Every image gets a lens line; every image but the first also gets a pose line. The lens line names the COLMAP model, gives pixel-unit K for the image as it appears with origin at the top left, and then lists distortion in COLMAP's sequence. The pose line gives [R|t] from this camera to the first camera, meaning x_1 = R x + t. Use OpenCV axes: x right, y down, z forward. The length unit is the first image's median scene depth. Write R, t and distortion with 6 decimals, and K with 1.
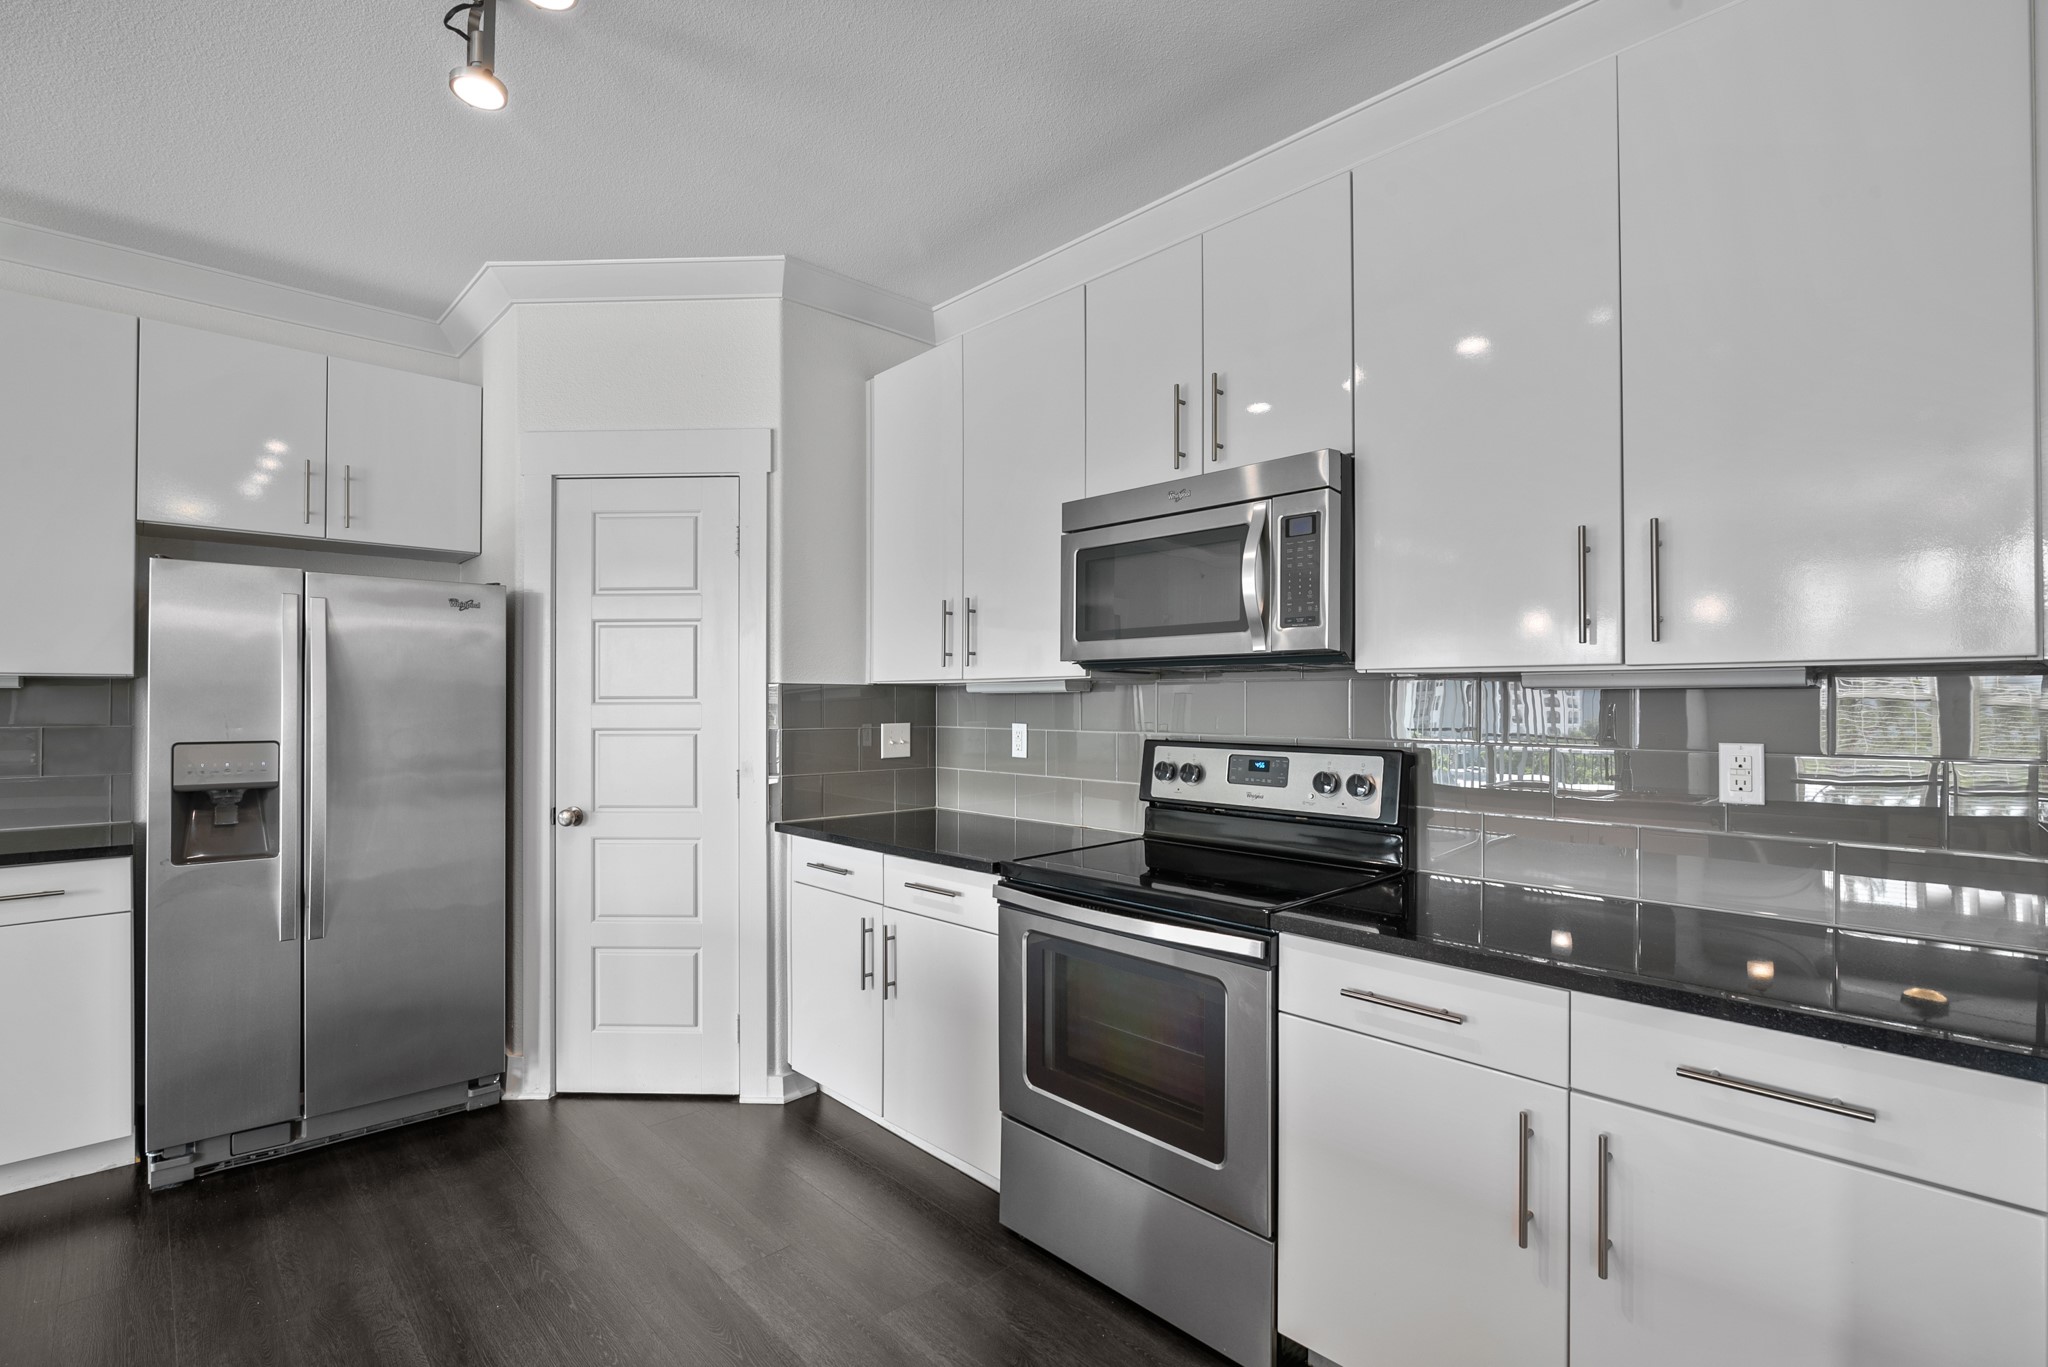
lens RADIAL K [[934.6, 0, 1020.8], [0, 934.6, 698.3], [0, 0, 1]] dist [-0.001705, -0.000602]
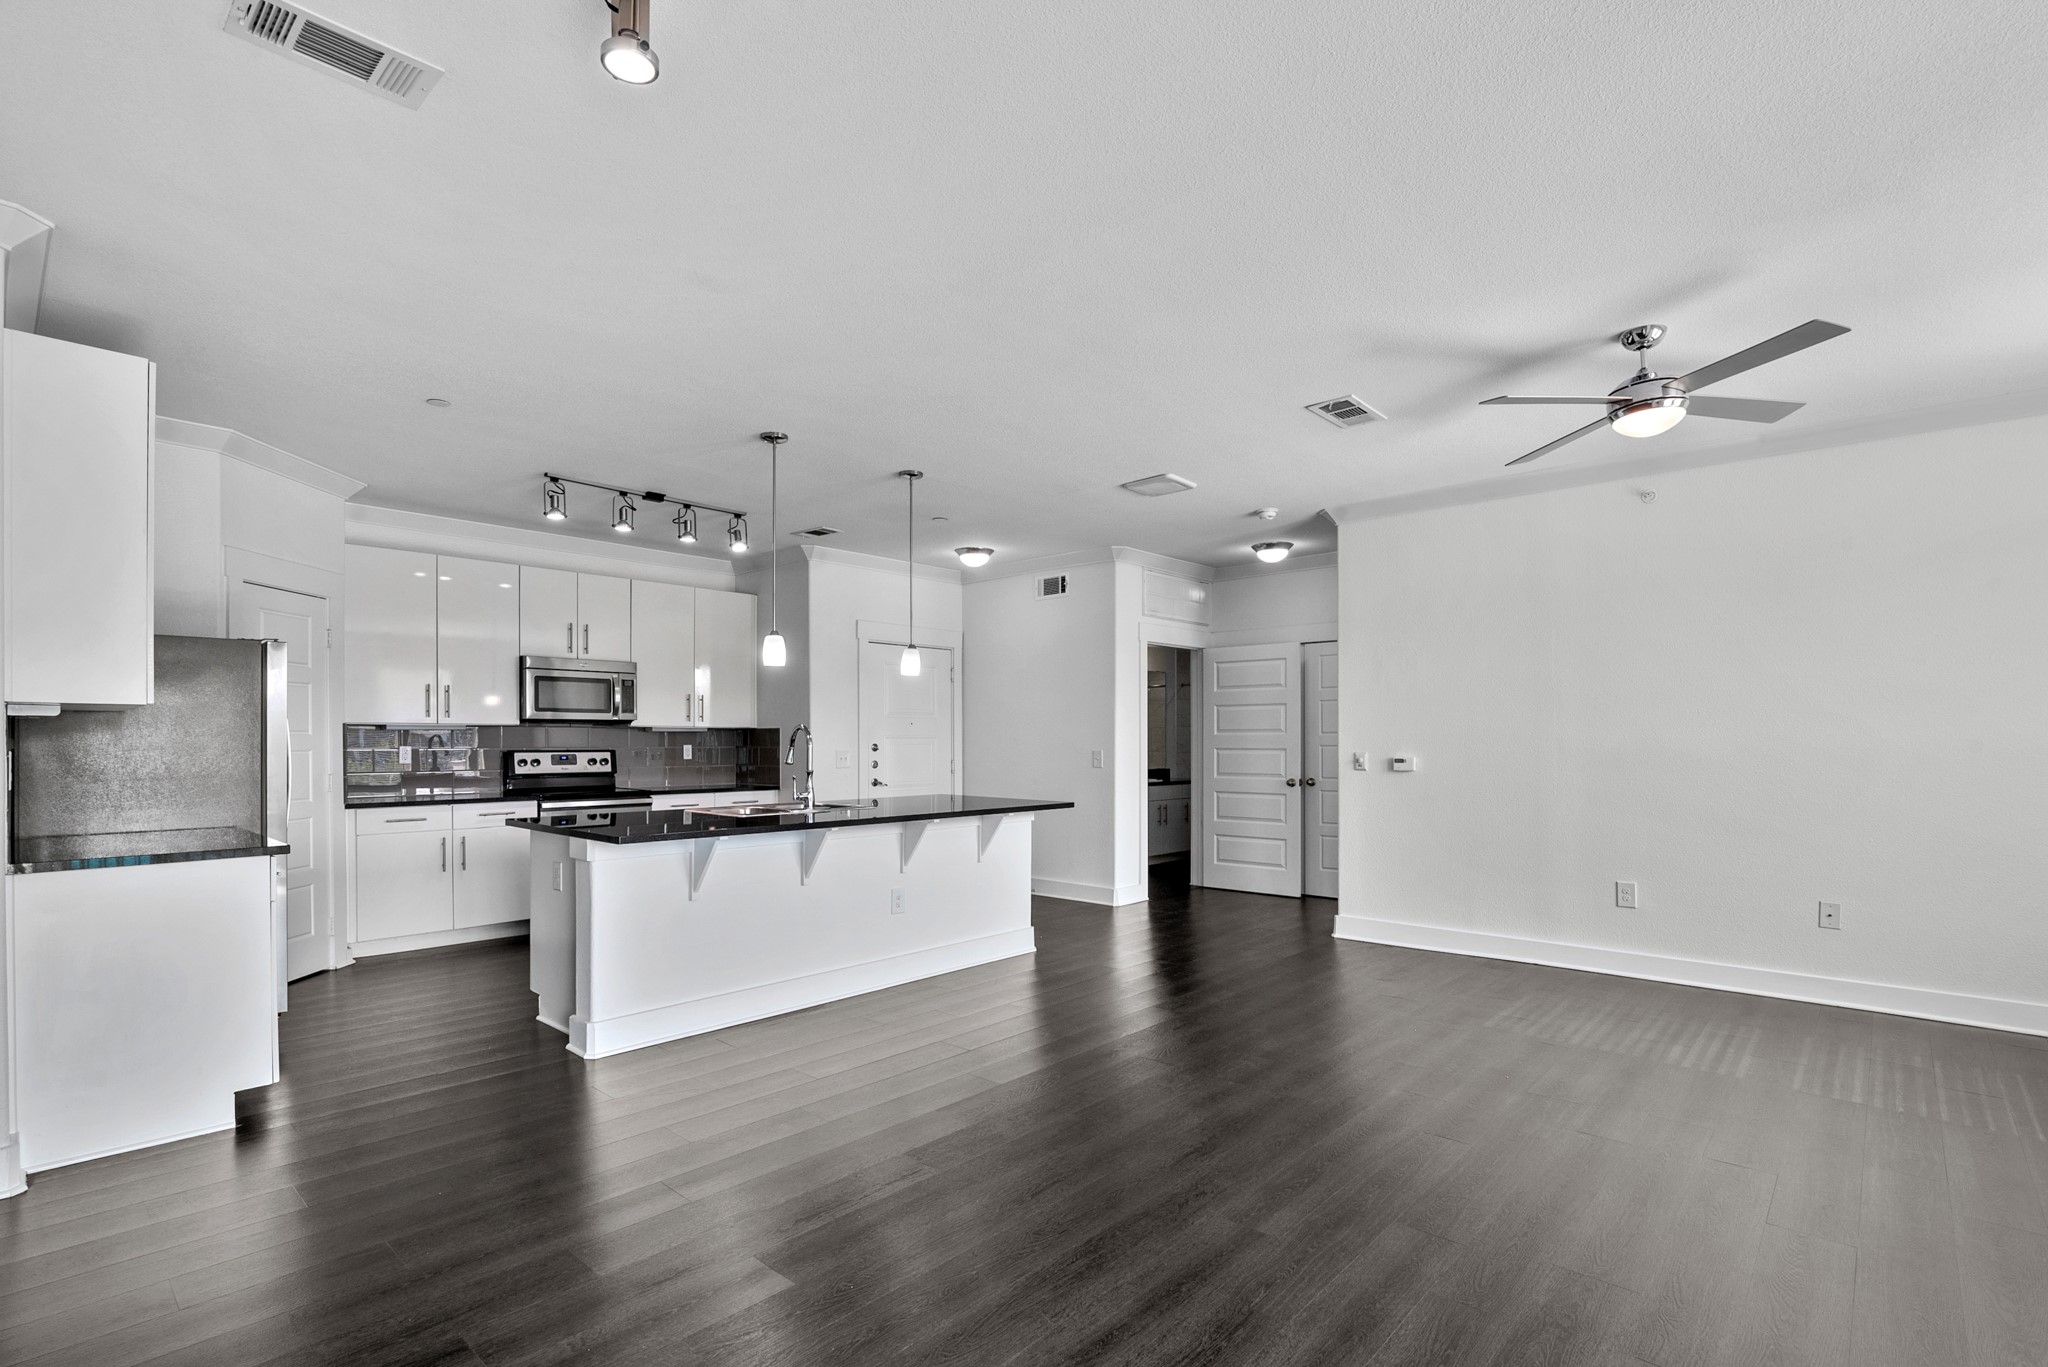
lens RADIAL K [[950.8, 0, 1015.2], [0, 950.8, 719.1], [0, 0, 1]] dist [-0.000435, 0.000285]
pose [[-0.071235, 0.023355, 0.997186, -2.521490], [-0.003406, 0.999714, -0.023658, 0.018377], [-0.997454, -0.005082, -0.071135, -0.127959]]
